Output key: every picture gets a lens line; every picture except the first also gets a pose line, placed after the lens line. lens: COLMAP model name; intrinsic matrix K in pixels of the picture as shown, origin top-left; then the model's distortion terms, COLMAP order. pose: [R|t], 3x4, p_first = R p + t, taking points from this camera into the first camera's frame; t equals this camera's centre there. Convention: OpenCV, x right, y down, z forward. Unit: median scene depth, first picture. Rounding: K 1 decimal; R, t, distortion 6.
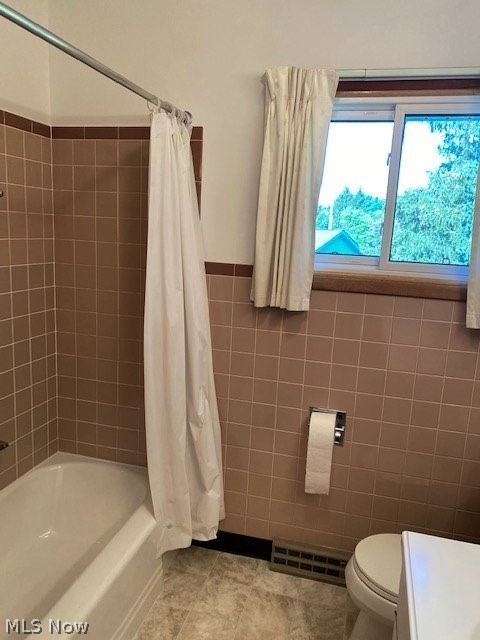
lens RADIAL K [[483.7, 0, 248.2], [0, 483.7, 318.7], [0, 0, 1]] dist [0.006518, -0.023985]
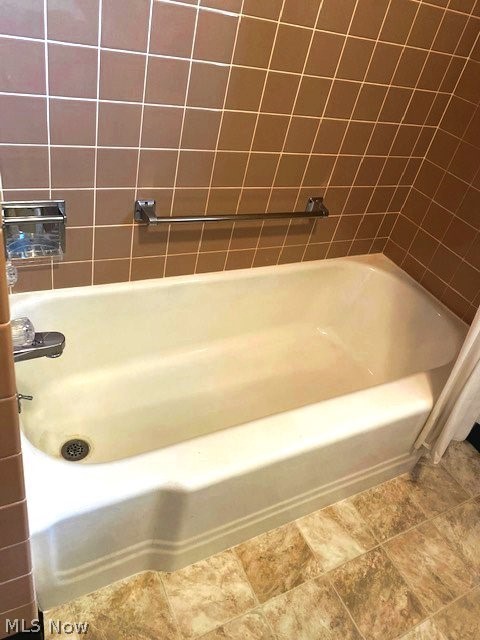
lens RADIAL K [[483.7, 0, 248.2], [0, 483.7, 318.7], [0, 0, 1]] dist [0.006518, -0.023985]
pose [[0.673646, 0.523858, -0.521319, -0.068793], [-0.305384, 0.839656, 0.449131, 0.076803], [0.673010, -0.143353, 0.725608, 0.266149]]
